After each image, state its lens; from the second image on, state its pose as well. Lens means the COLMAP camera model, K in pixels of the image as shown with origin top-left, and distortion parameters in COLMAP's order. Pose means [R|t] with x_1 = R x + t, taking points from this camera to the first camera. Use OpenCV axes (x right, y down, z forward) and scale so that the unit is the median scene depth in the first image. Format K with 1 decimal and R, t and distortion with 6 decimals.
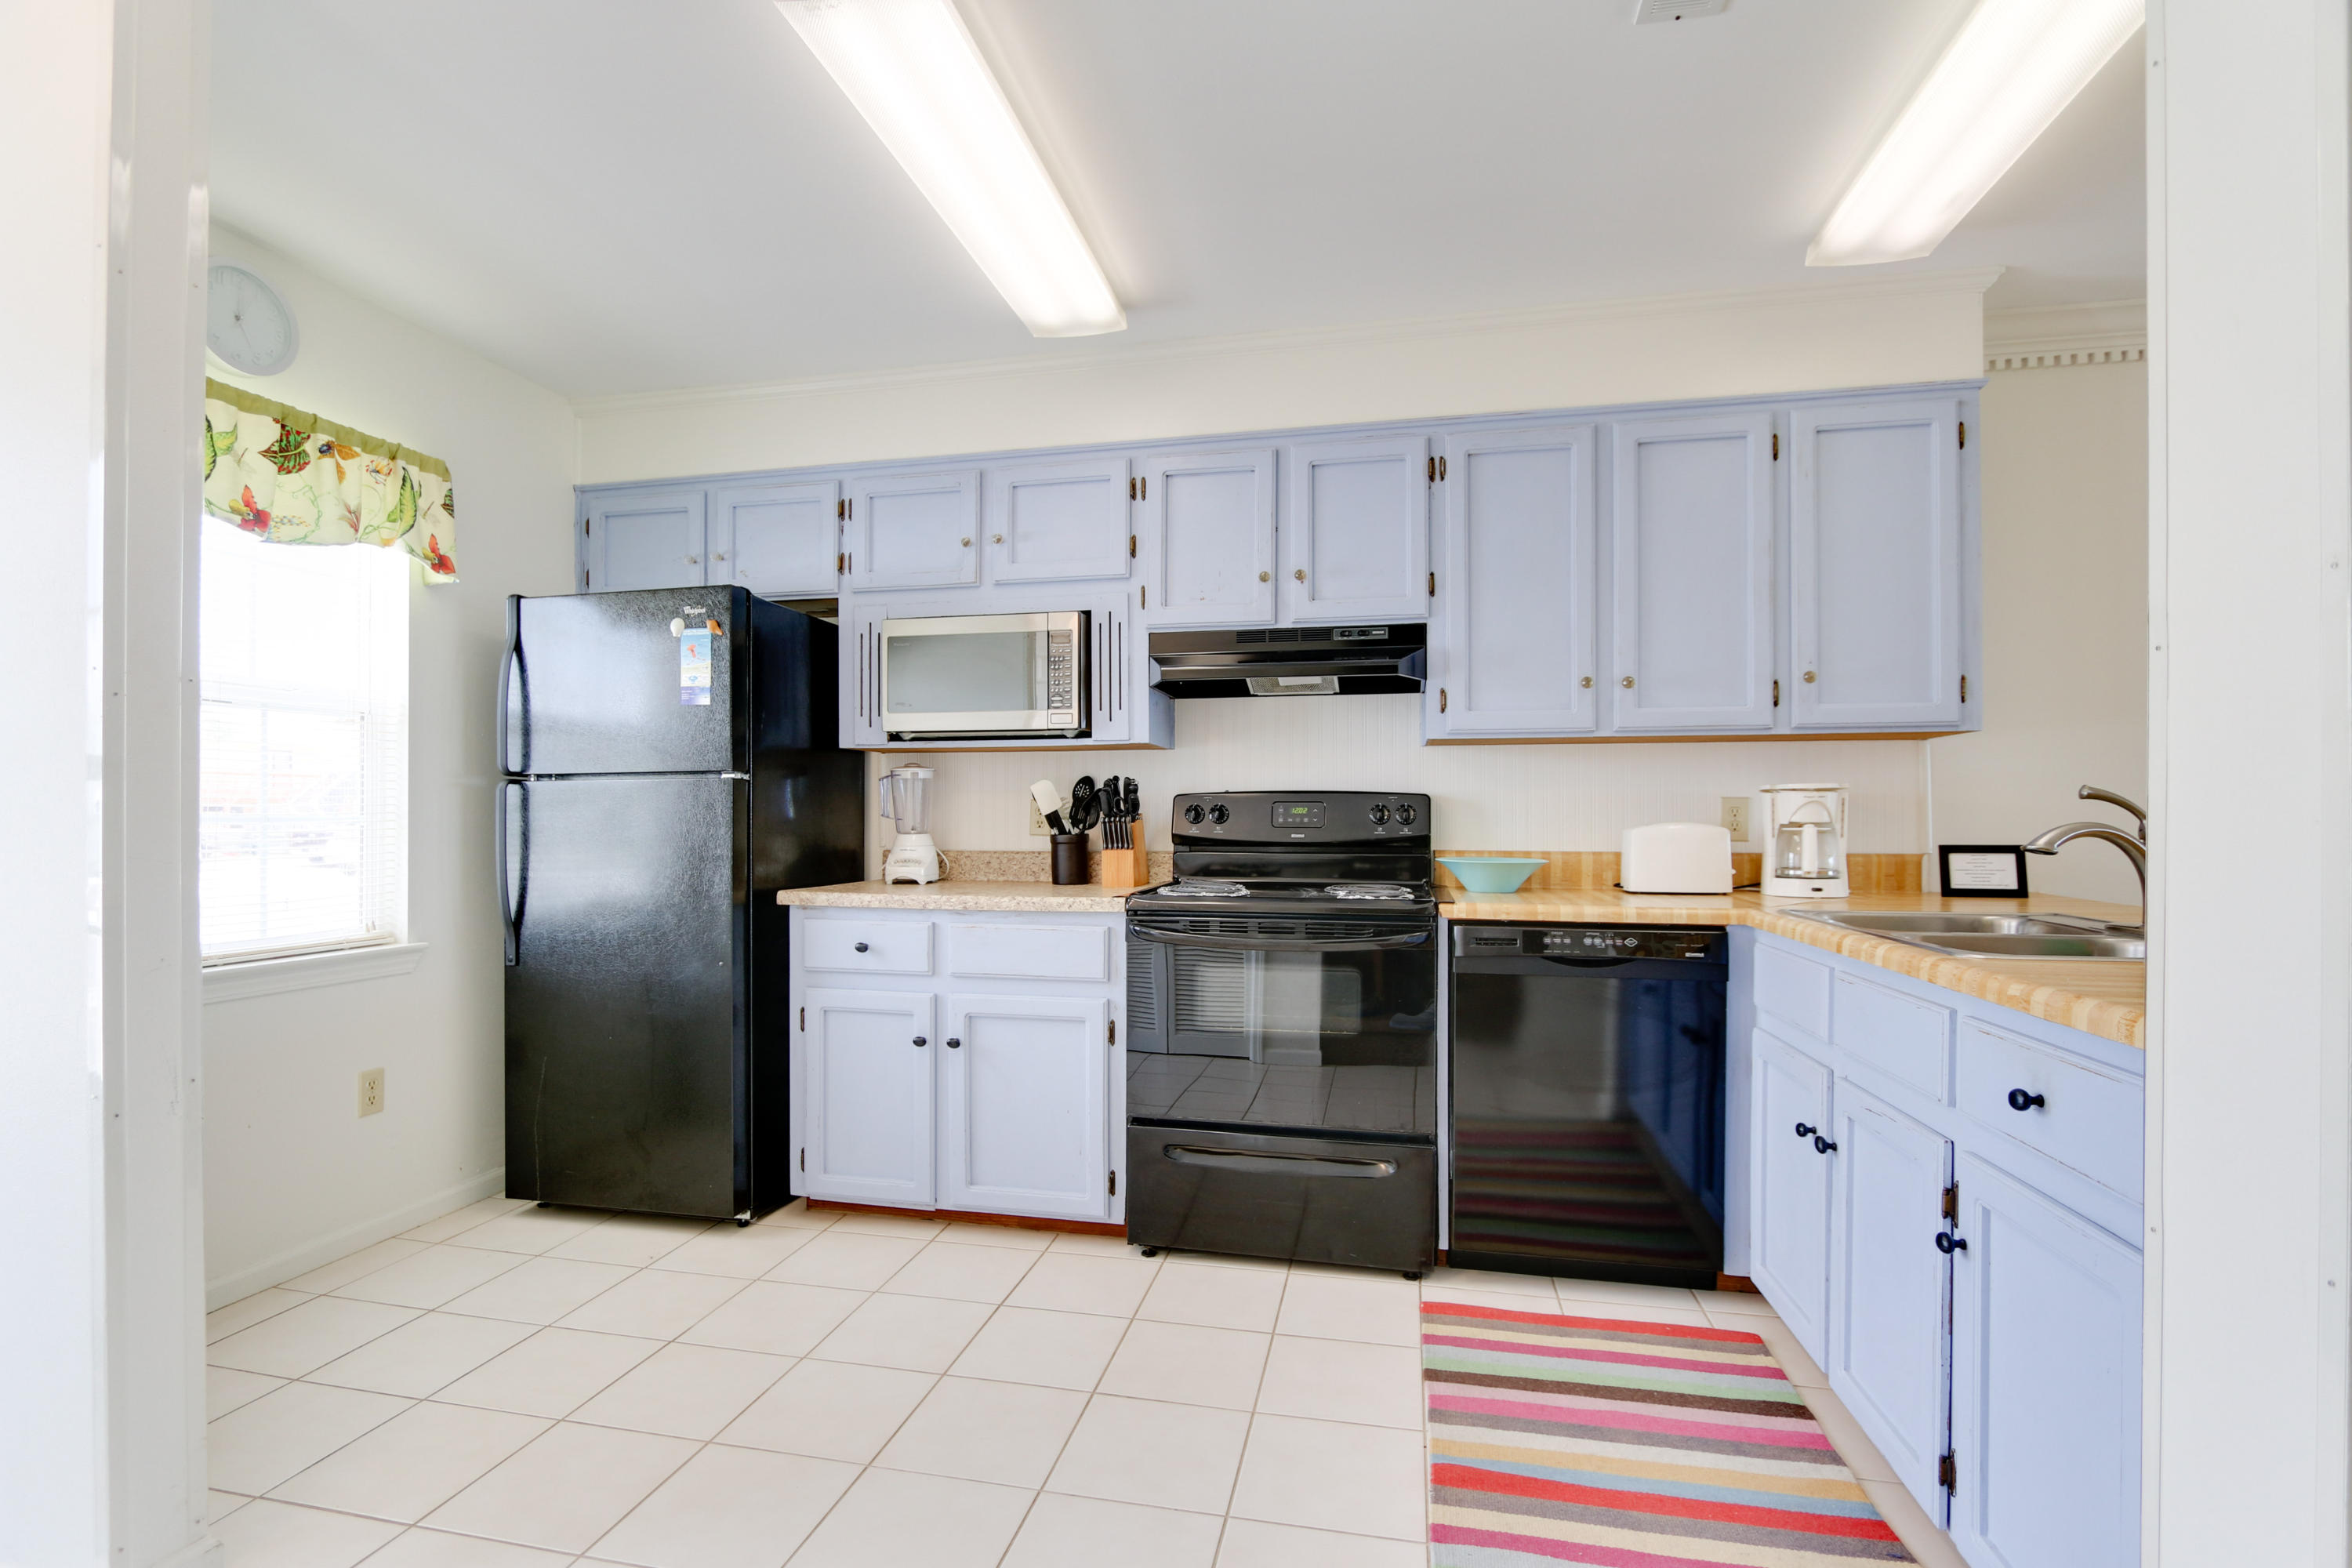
lens RADIAL K [[1110.3, 0, 1226.1], [0, 1110.3, 808.8], [0, 0, 1]] dist [-0.003239, -0.000537]
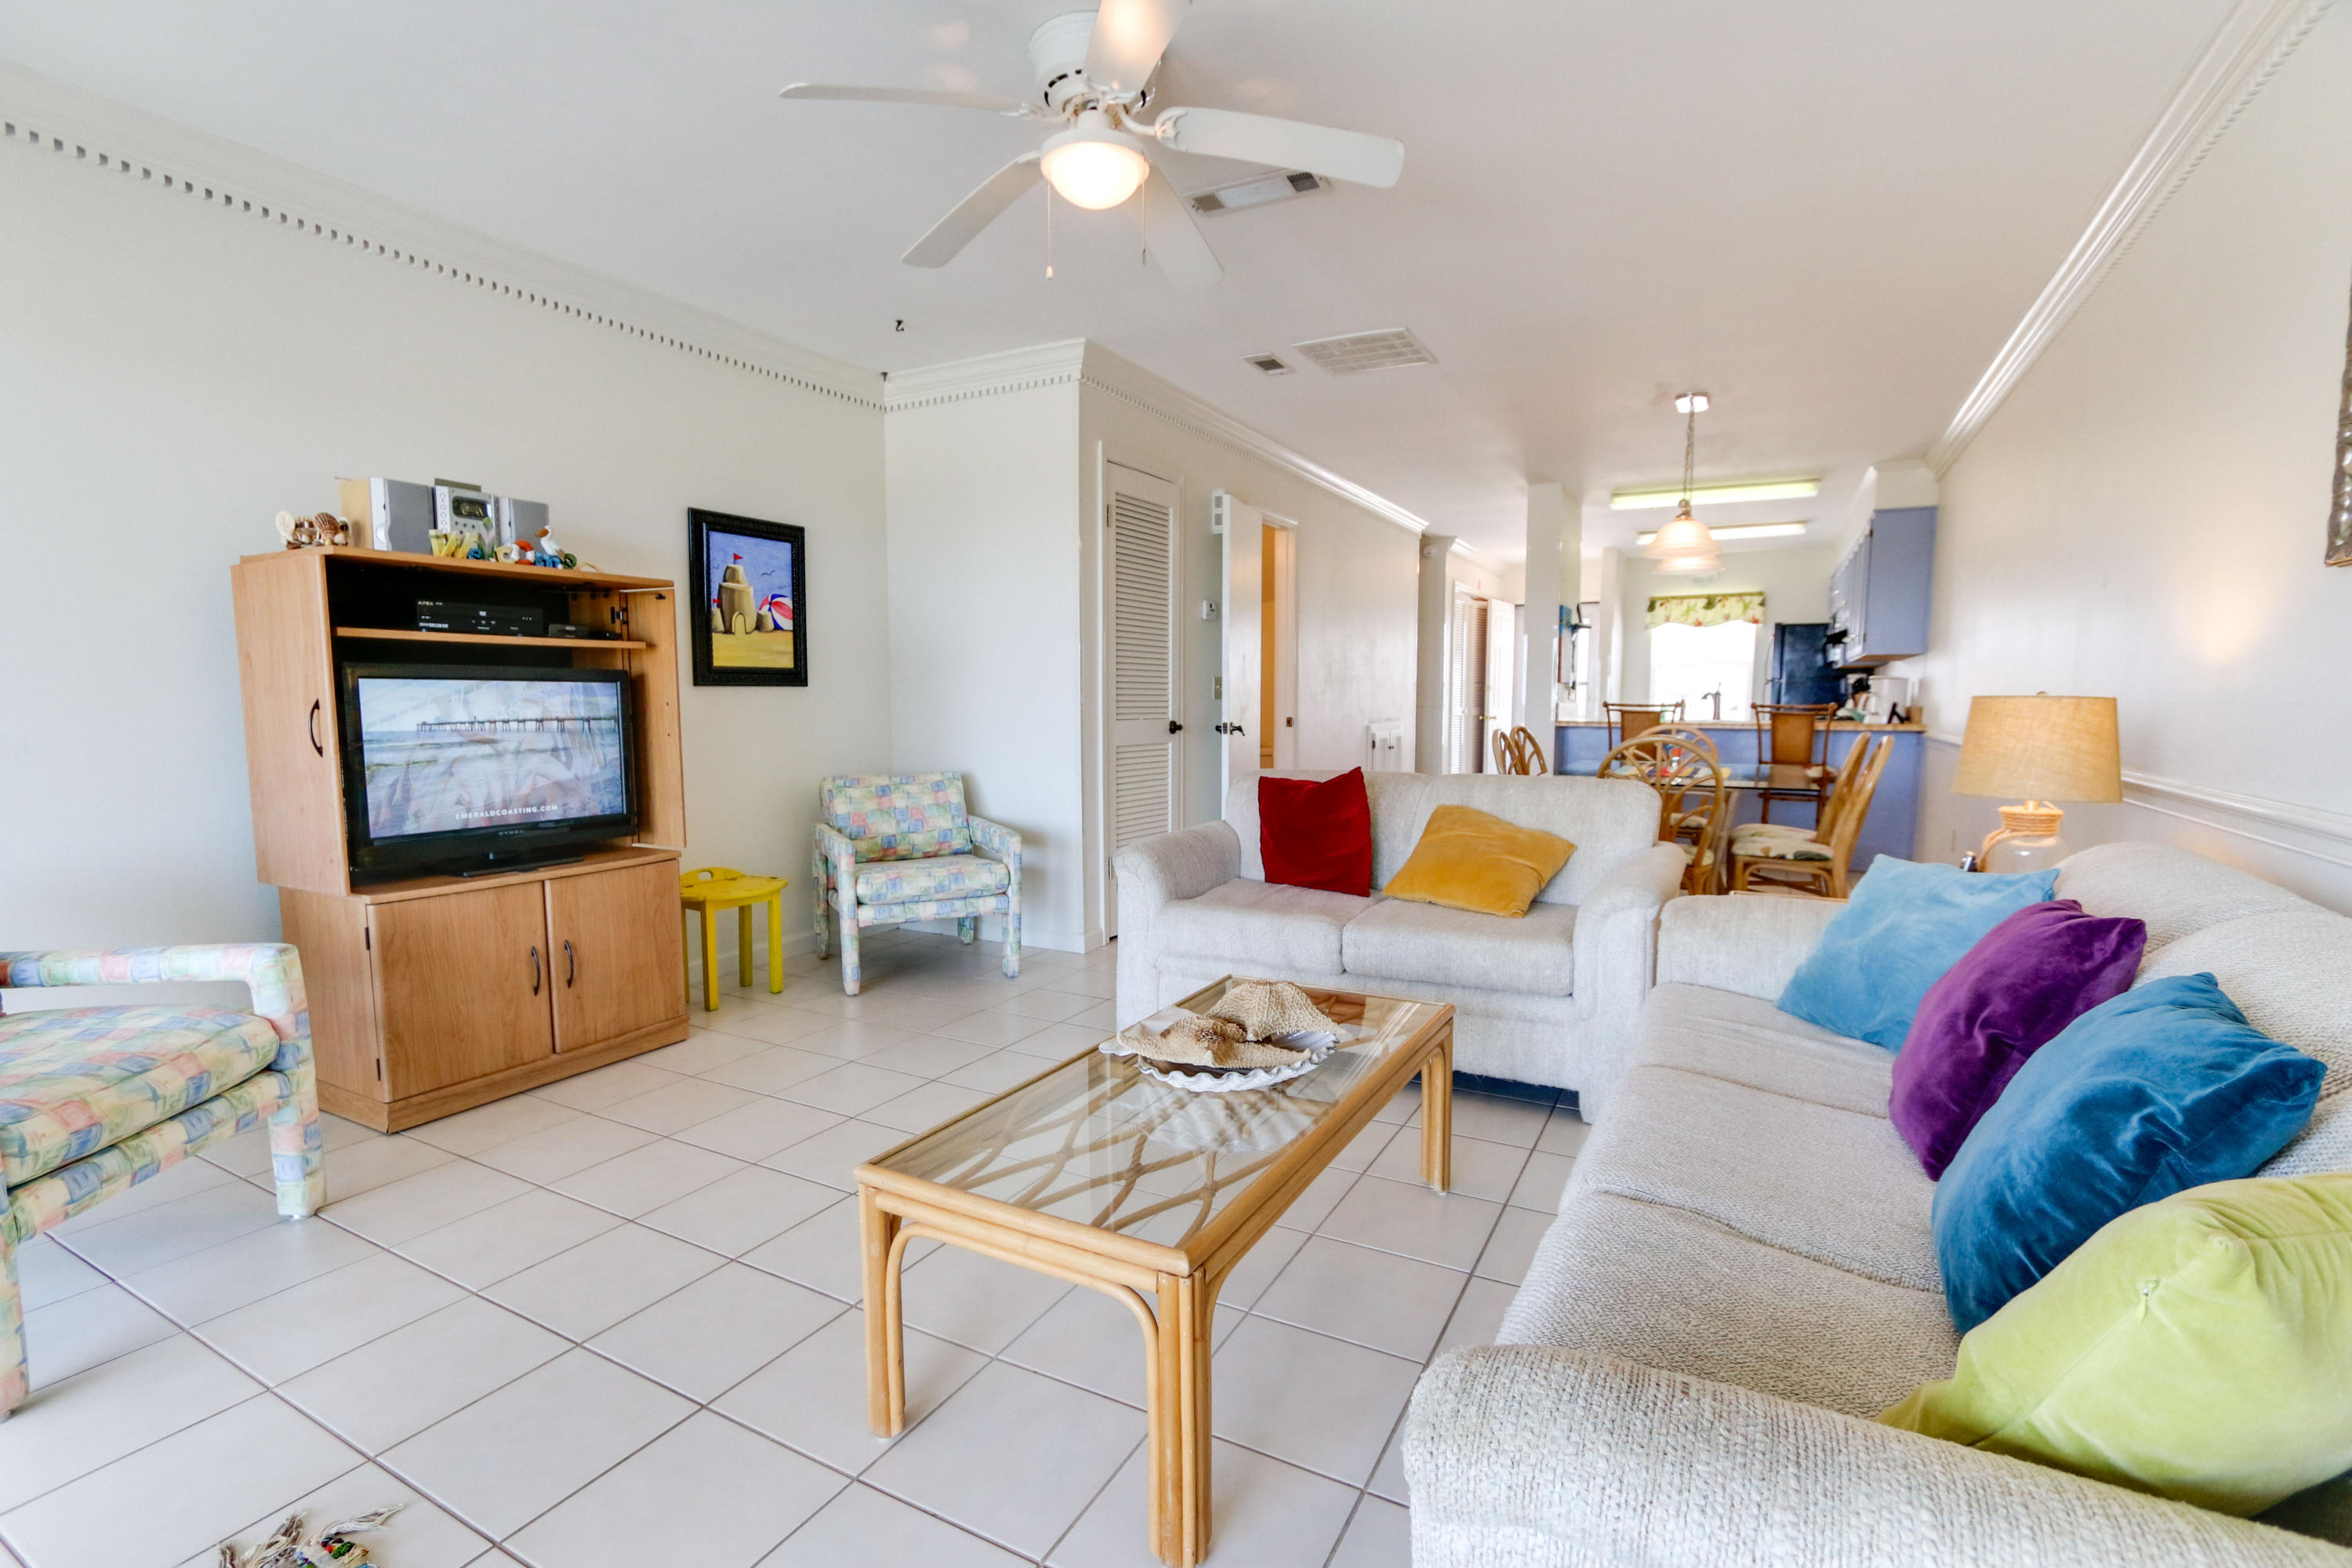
lens RADIAL K [[1103.6, 0, 1157.4], [0, 1103.6, 808.2], [0, 0, 1]] dist [-0.012521, -0.000614]
pose [[-0.294816, 0.094102, -0.950909, 2.338307], [0.005474, 0.995289, 0.096797, 0.013000], [0.955538, 0.023332, -0.293942, 0.165708]]
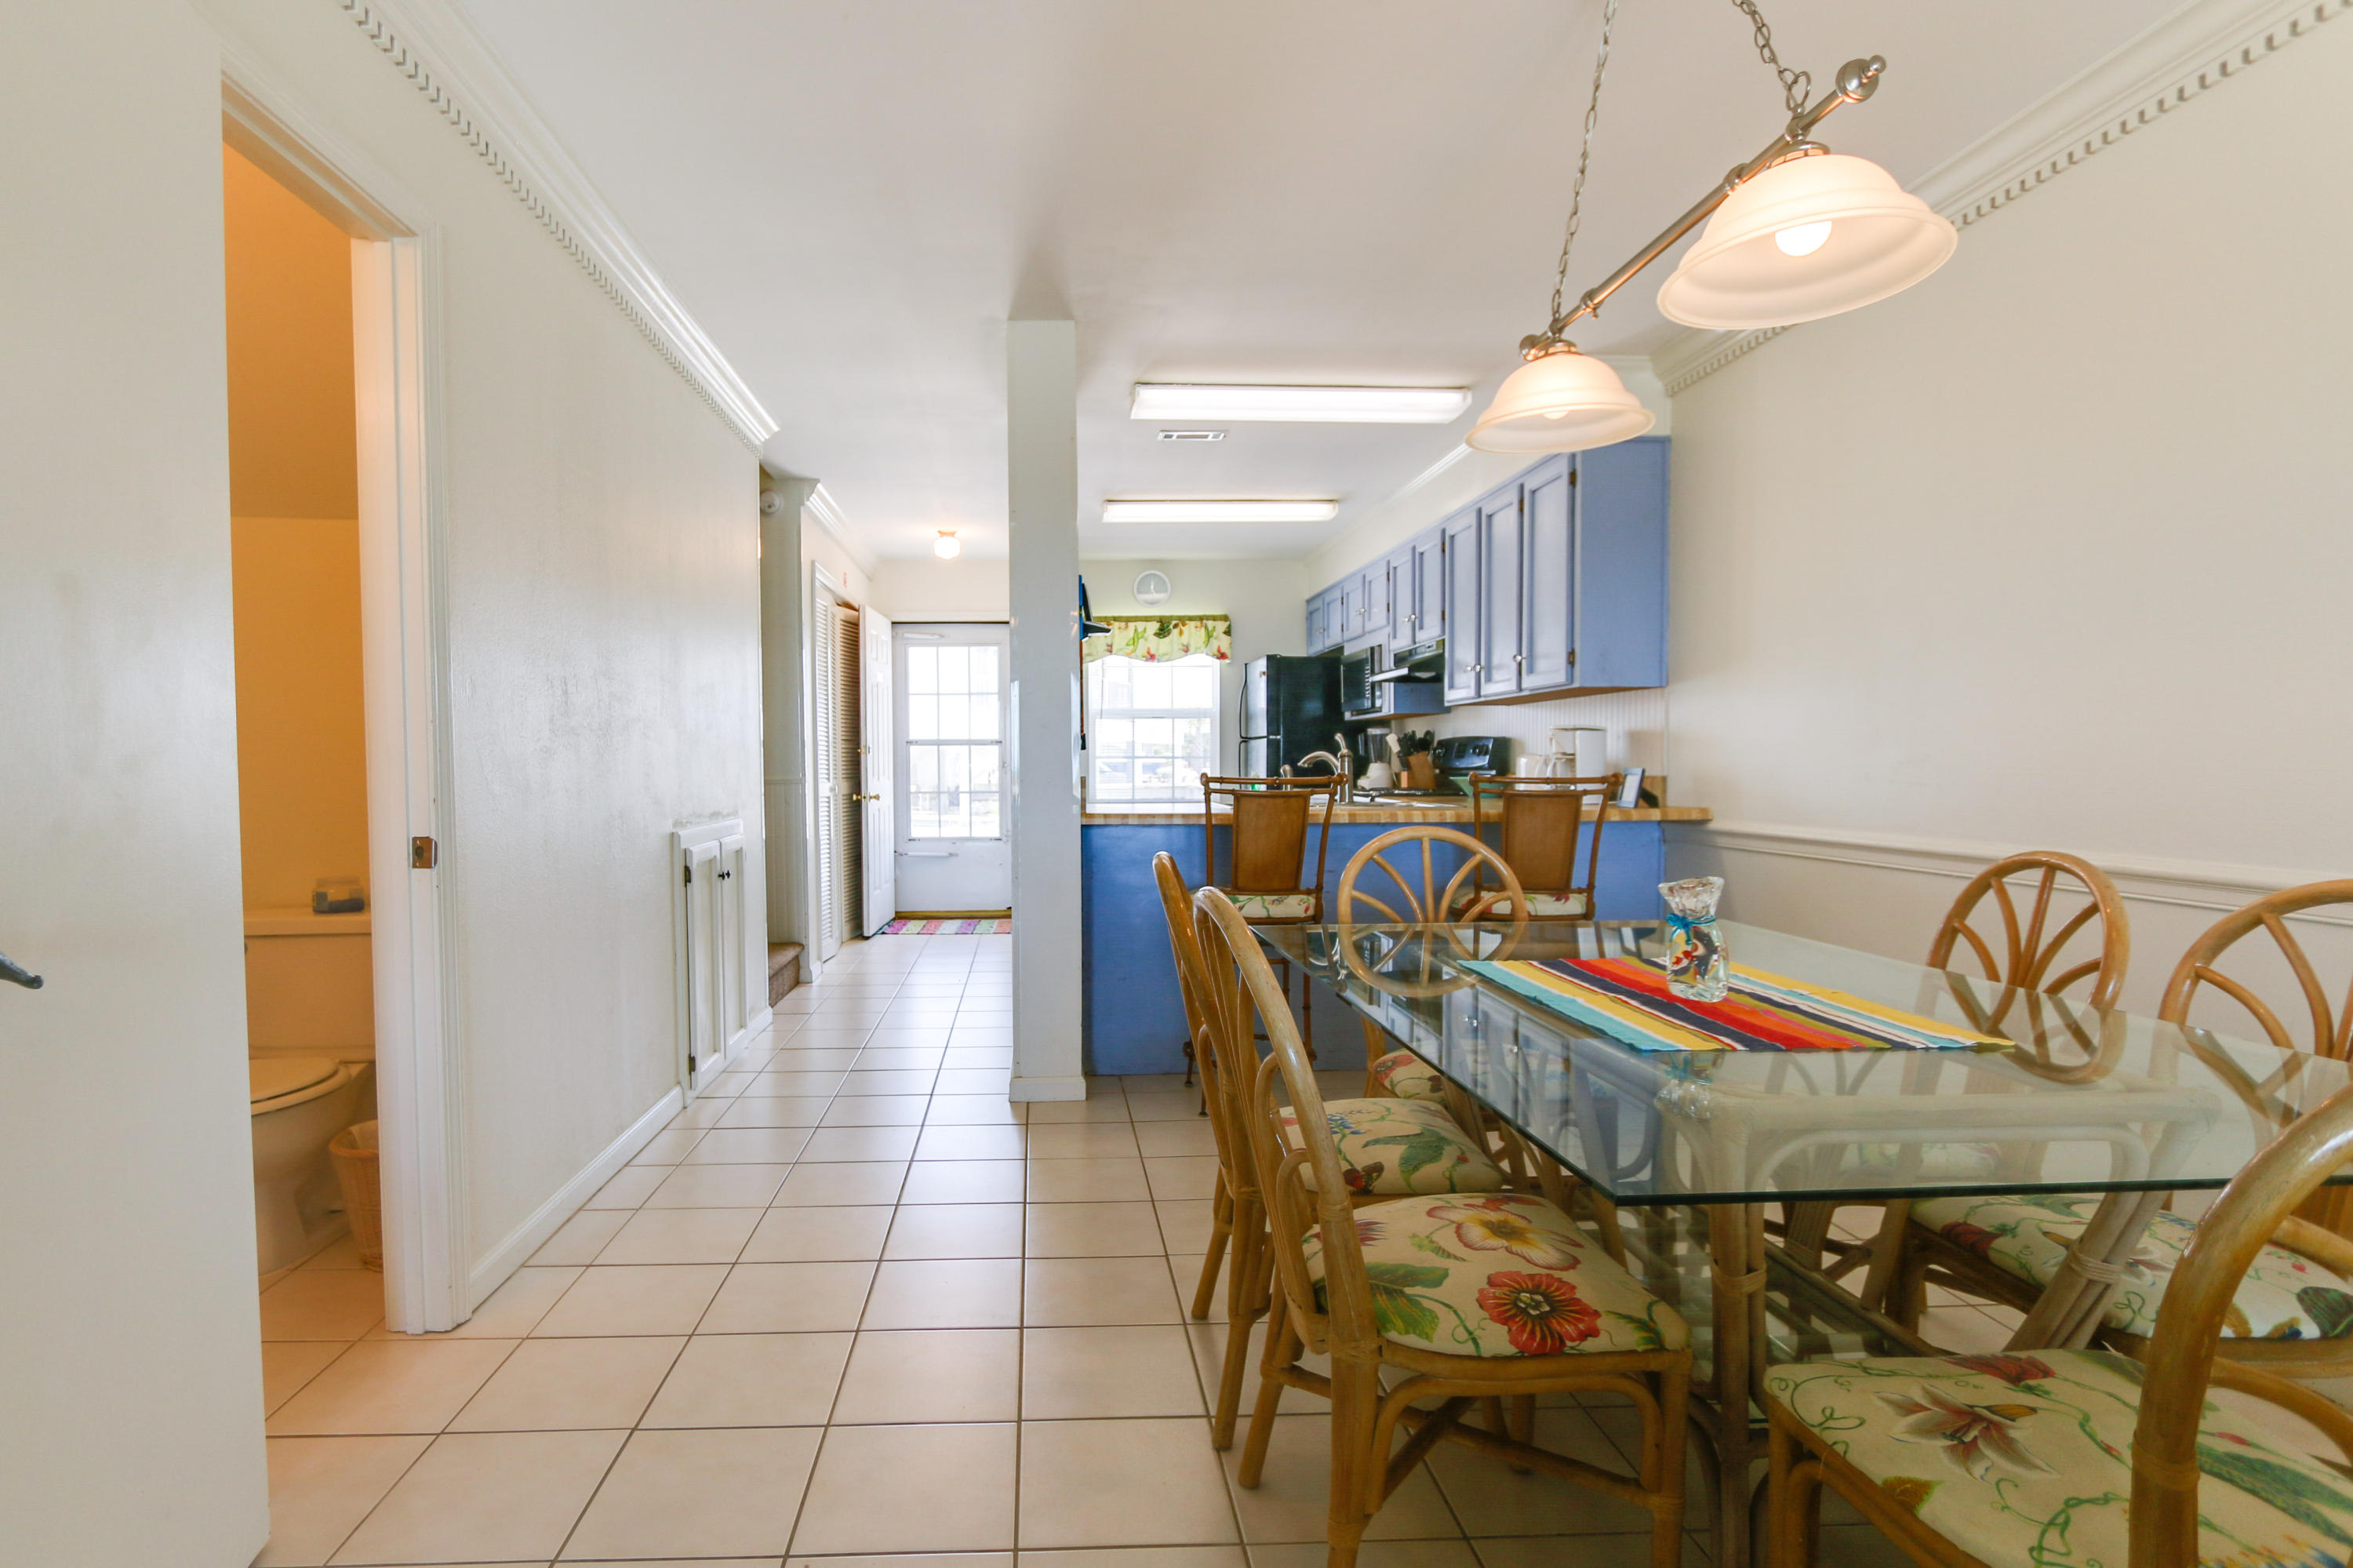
lens RADIAL K [[1357.0, 0, 1171.5], [0, 1357.0, 807.2], [0, 0, 1]] dist [-0.028668, -0.000061]
pose [[0.248941, 0.030413, -0.968041, 1.652579], [0.014732, 0.999272, 0.035183, 0.008515], [0.968407, -0.023020, 0.248312, 0.082118]]
